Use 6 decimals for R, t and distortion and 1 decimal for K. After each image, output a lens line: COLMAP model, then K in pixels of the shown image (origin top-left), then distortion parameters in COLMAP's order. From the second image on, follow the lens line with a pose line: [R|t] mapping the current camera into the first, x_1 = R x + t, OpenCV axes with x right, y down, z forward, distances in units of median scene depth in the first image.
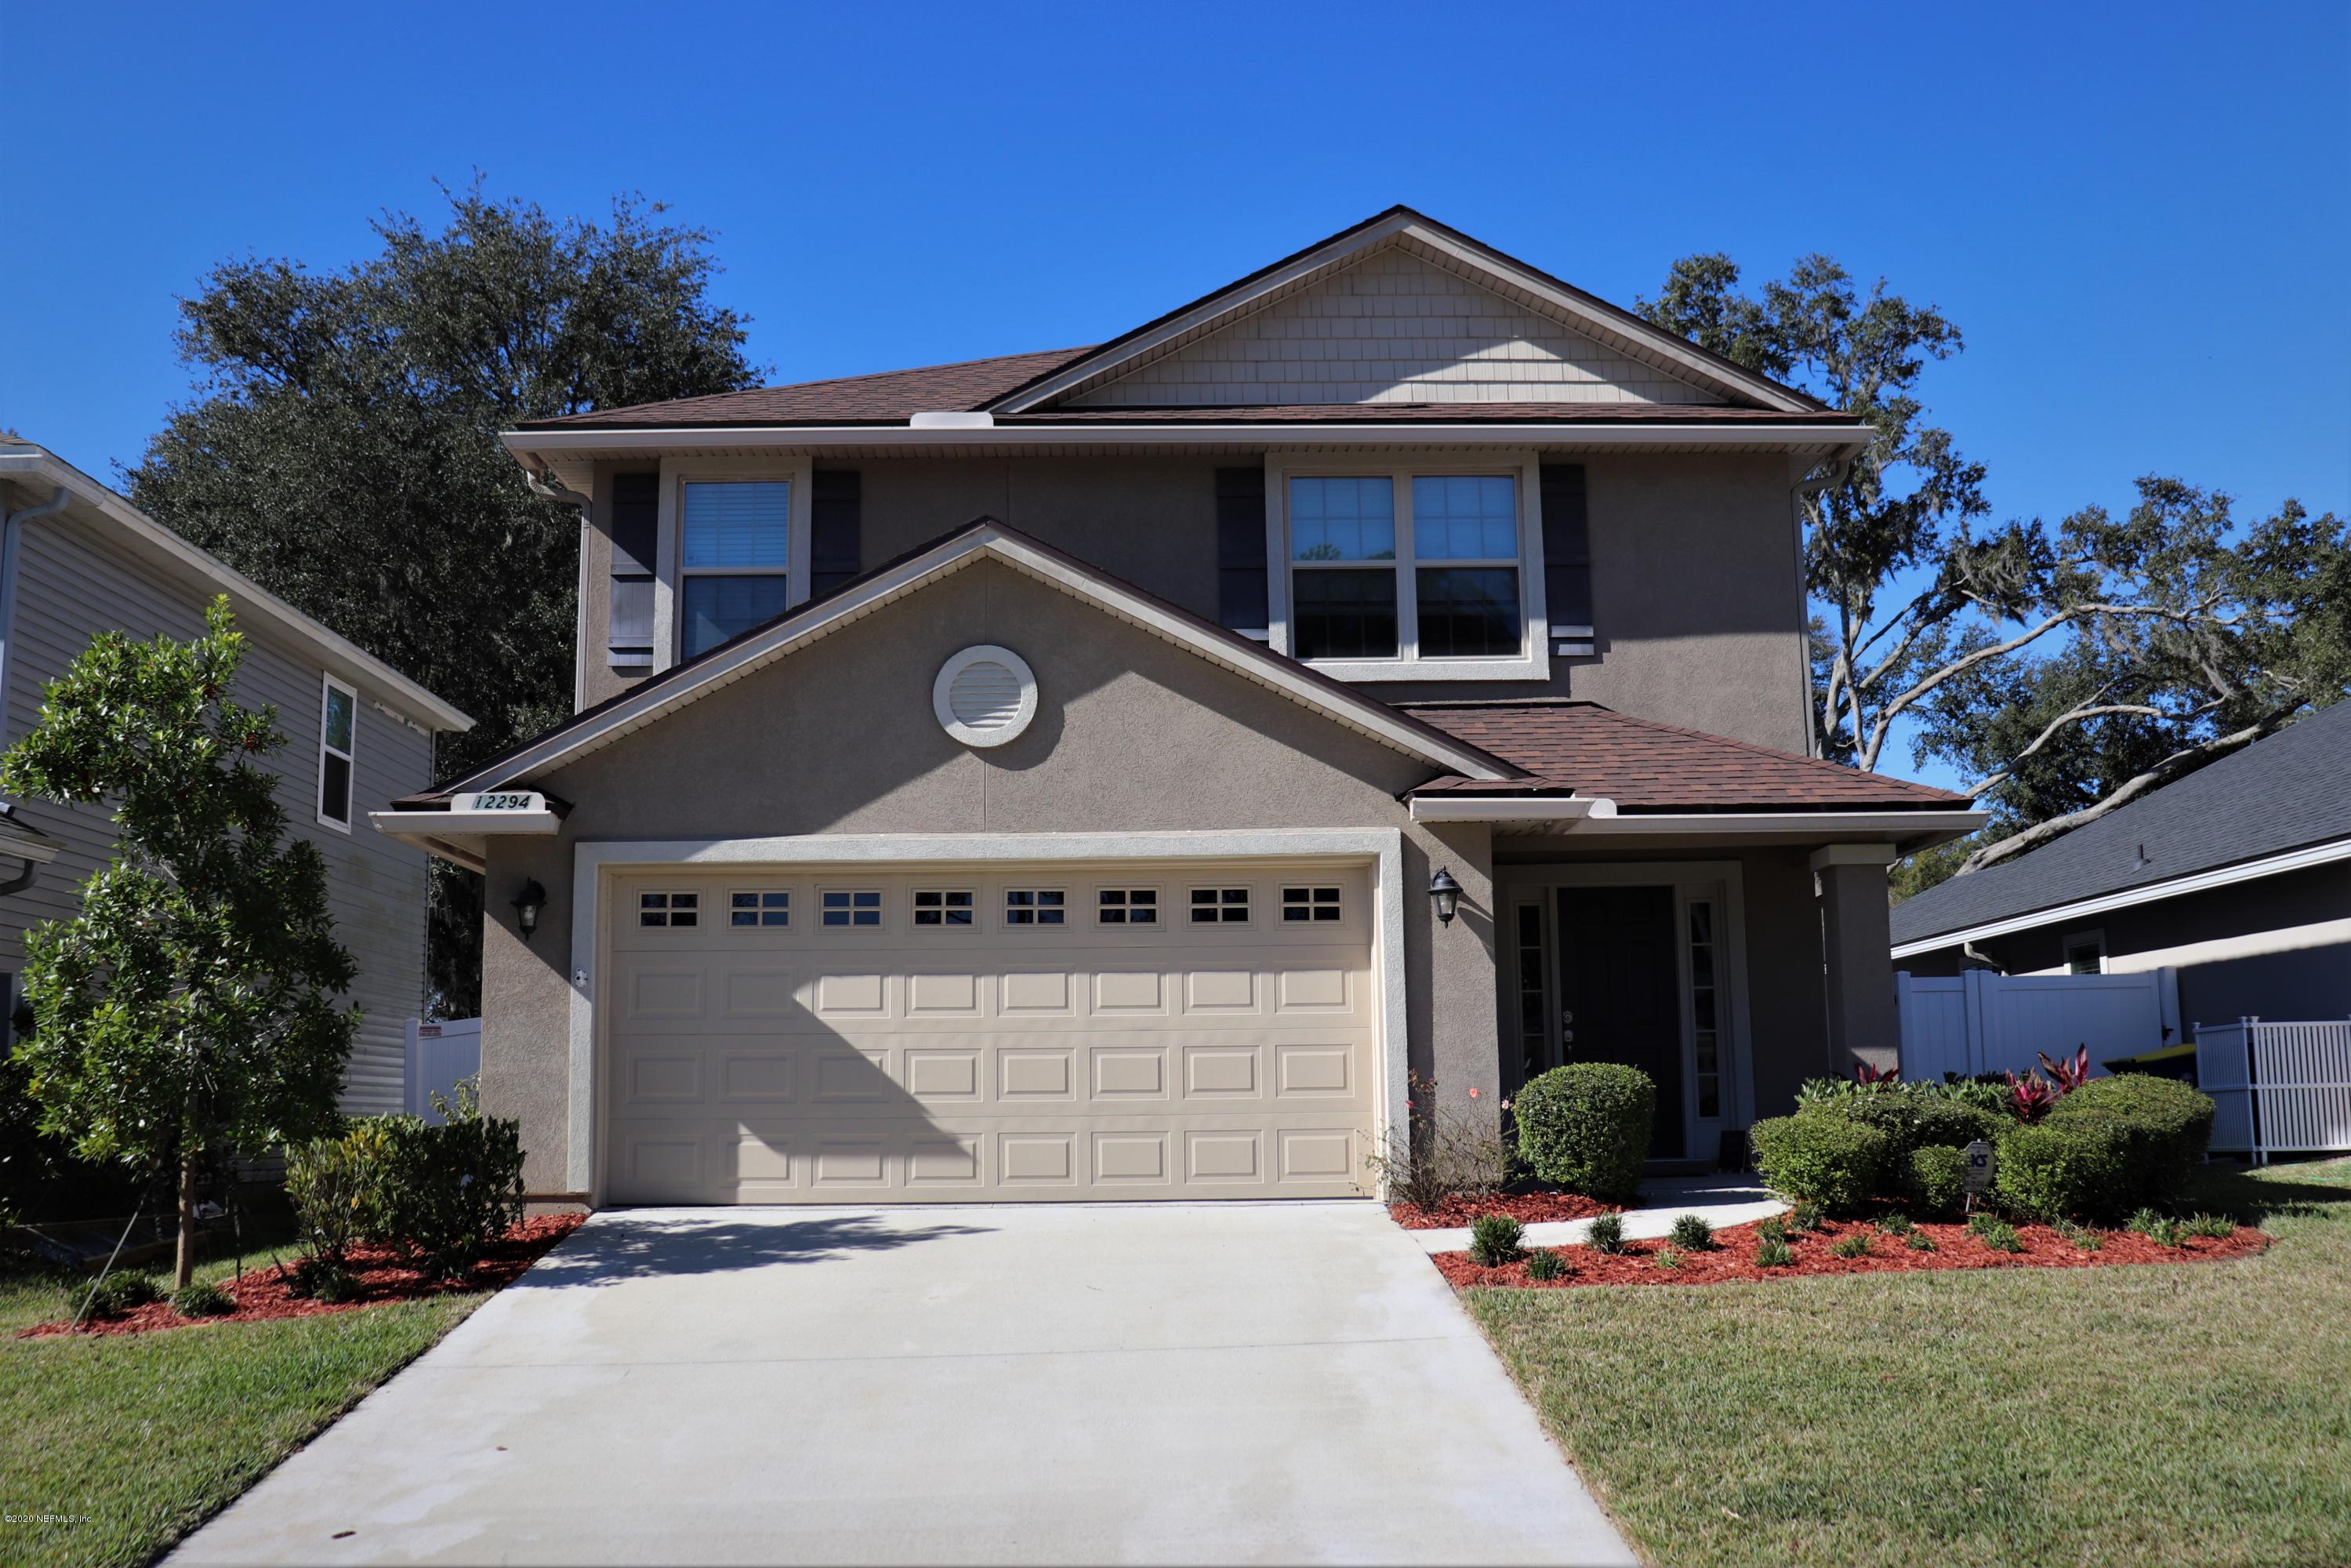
lens RADIAL K [[2216.4, 0, 1175.5], [0, 2216.4, 784.0], [0, 0, 1]] dist [-0.120655, 0.012099]
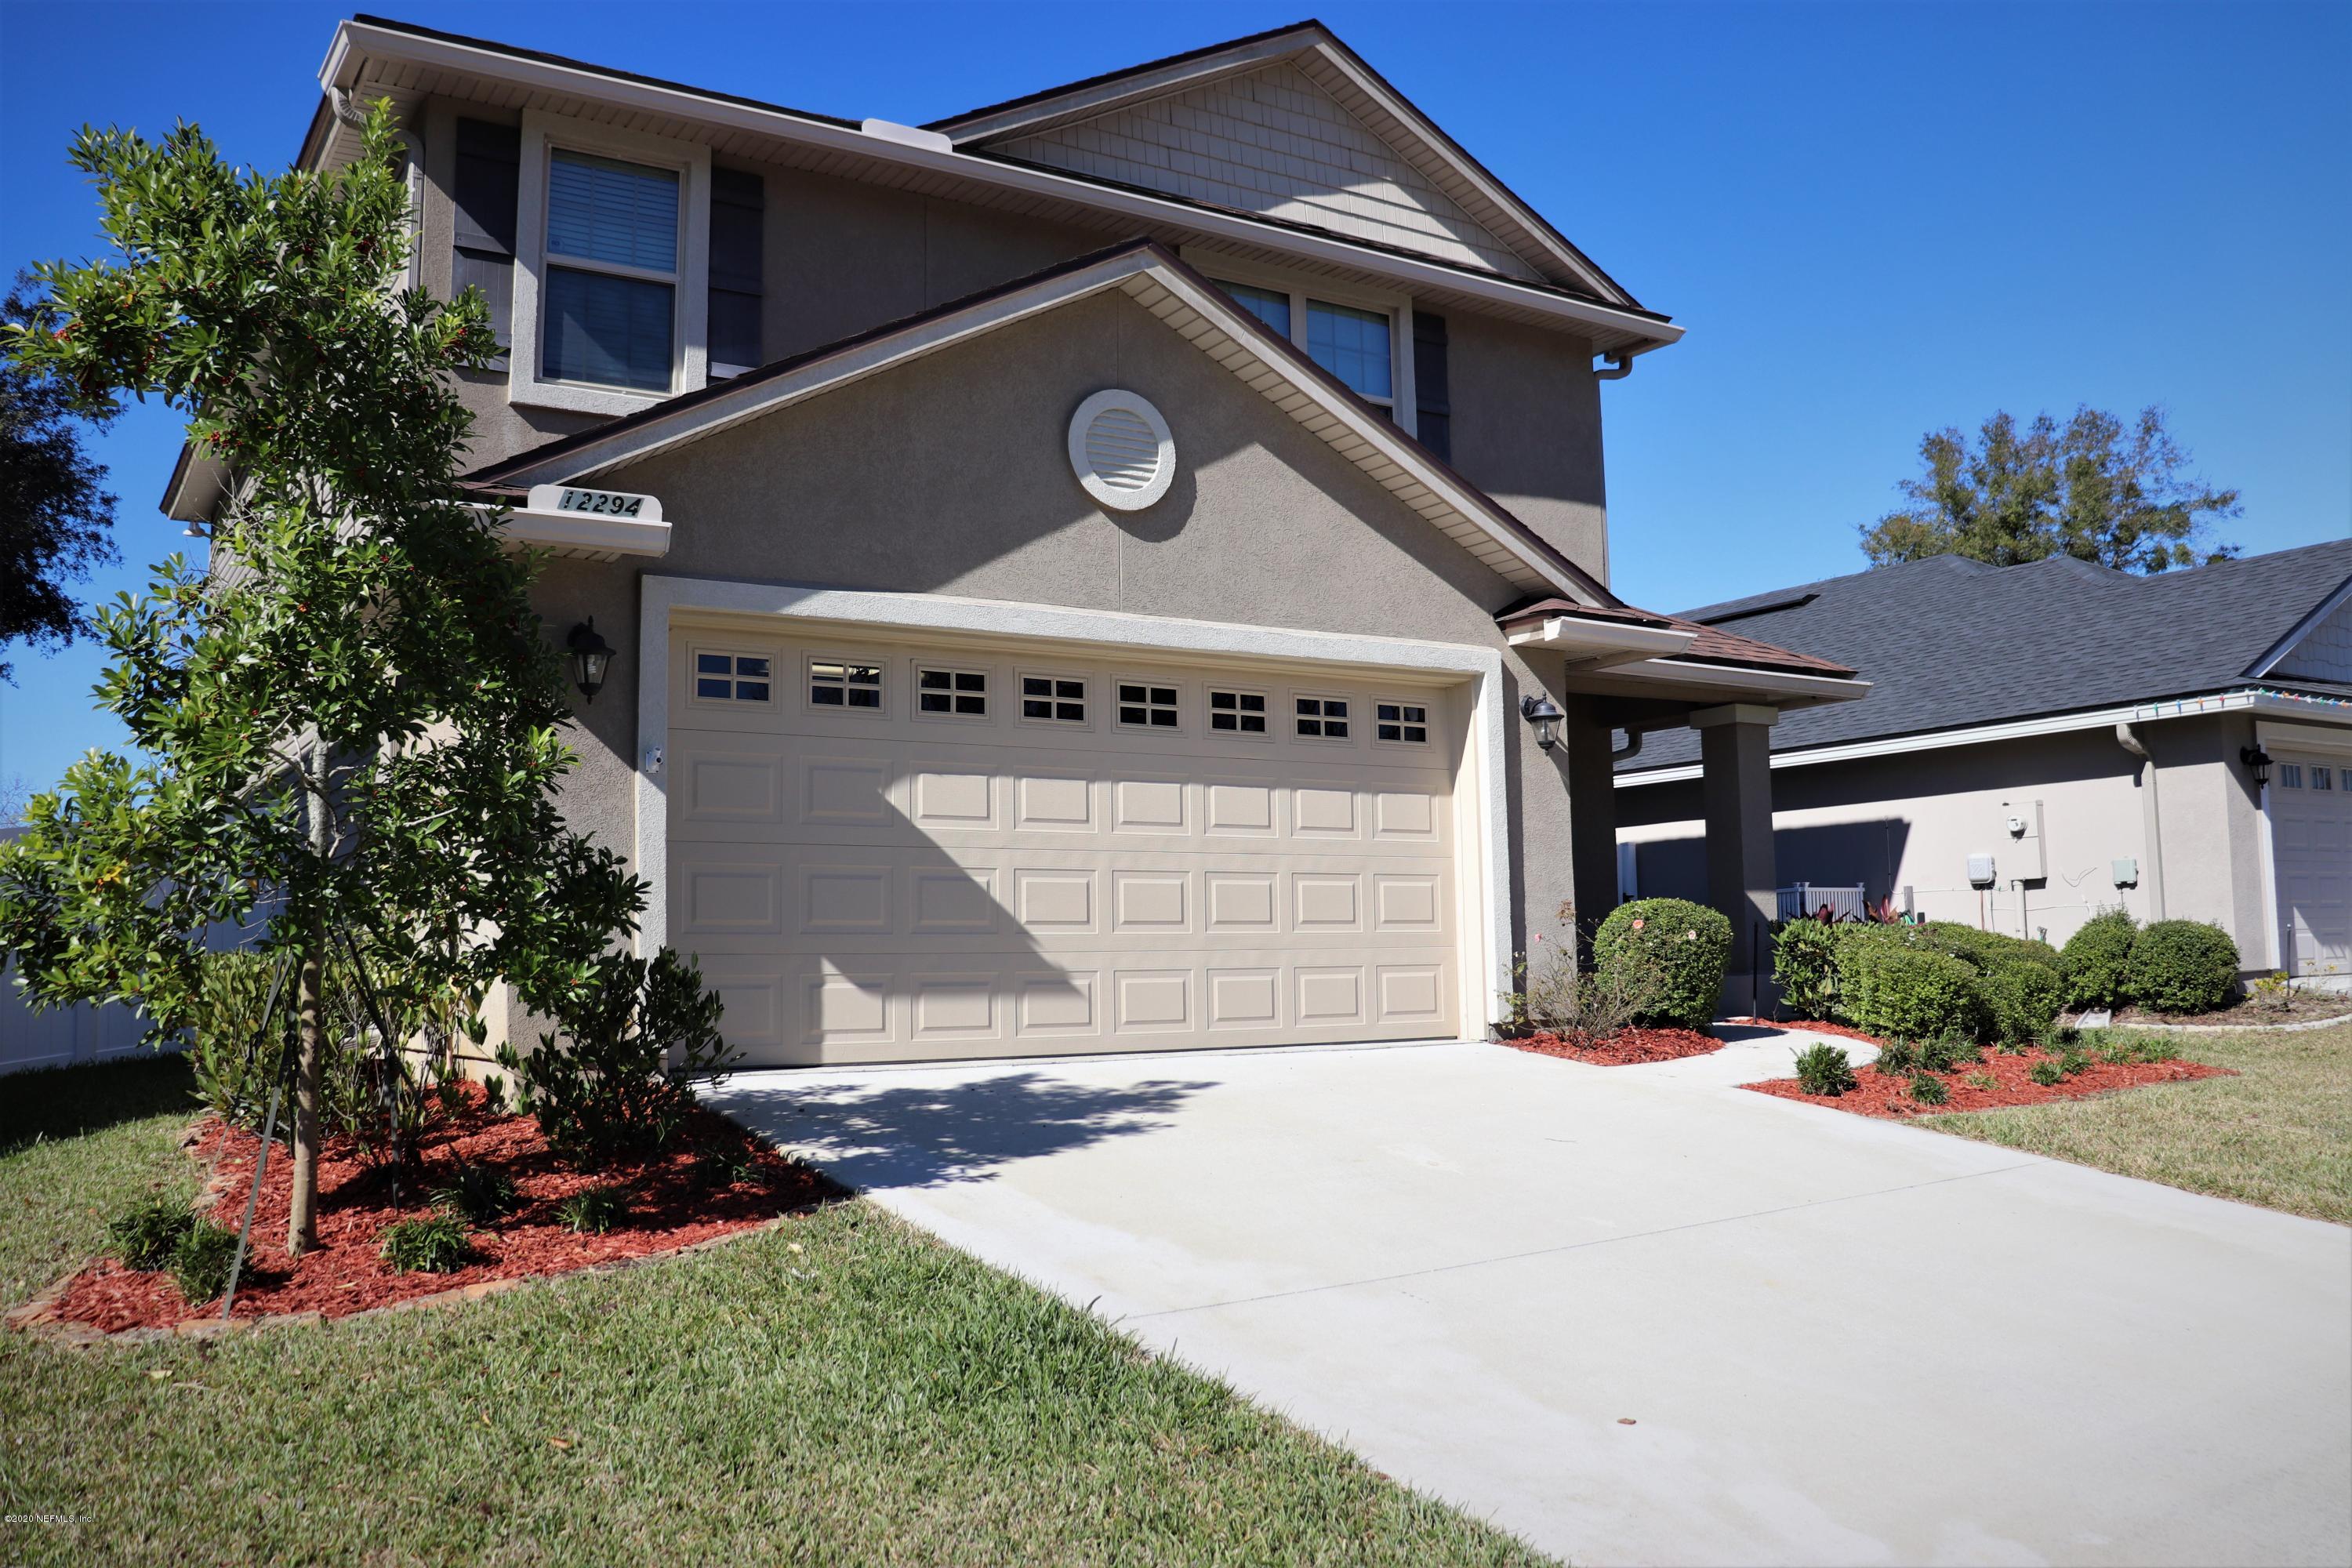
lens RADIAL K [[1941.8, 0, 1200.5], [0, 1941.8, 783.8], [0, 0, 1]] dist [-0.176566, 0.161271]
pose [[0.848793, 0.047325, 0.526603, -0.437581], [-0.072277, 0.997022, 0.026896, 0.064120], [-0.523762, -0.060891, 0.849686, 0.355548]]
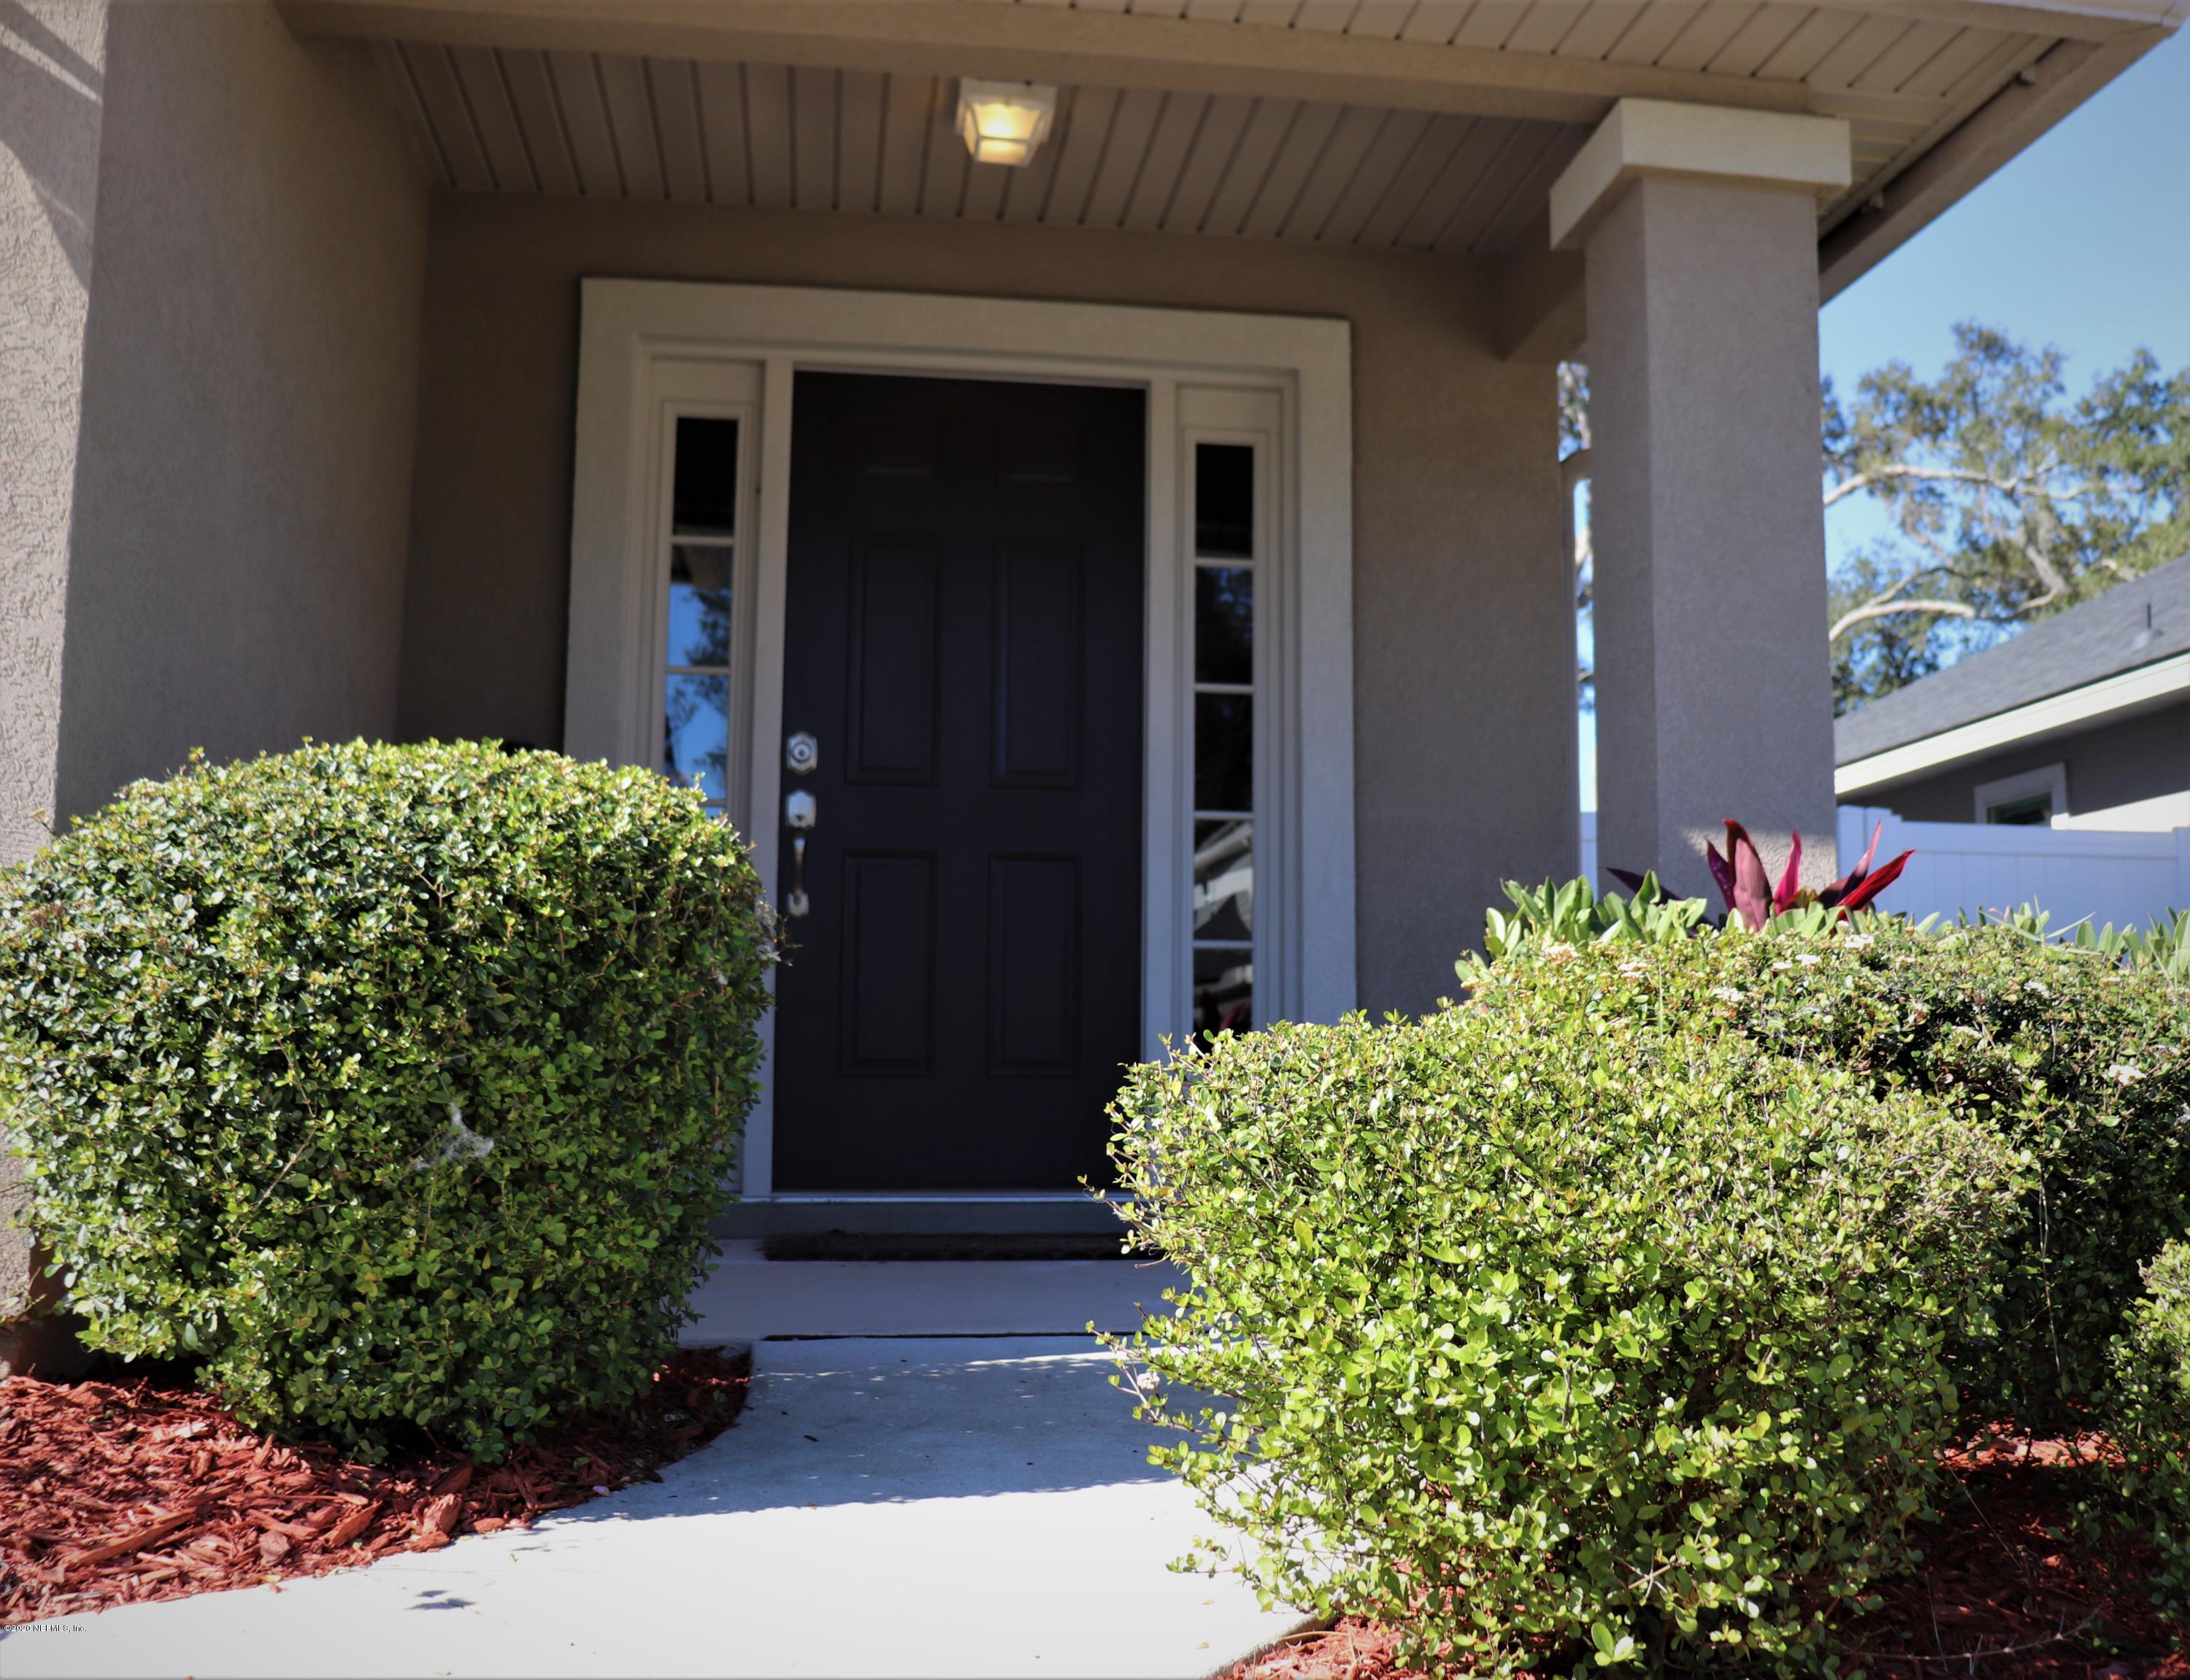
lens RADIAL K [[2272.8, 0, 1186.3], [0, 2272.8, 840.7], [0, 0, 1]] dist [0.001878, -0.449913]
pose [[0.991007, 0.031799, 0.129977, 0.221447], [-0.037009, 0.998597, 0.037870, 0.121048], [-0.128590, -0.042340, 0.990794, 0.761255]]
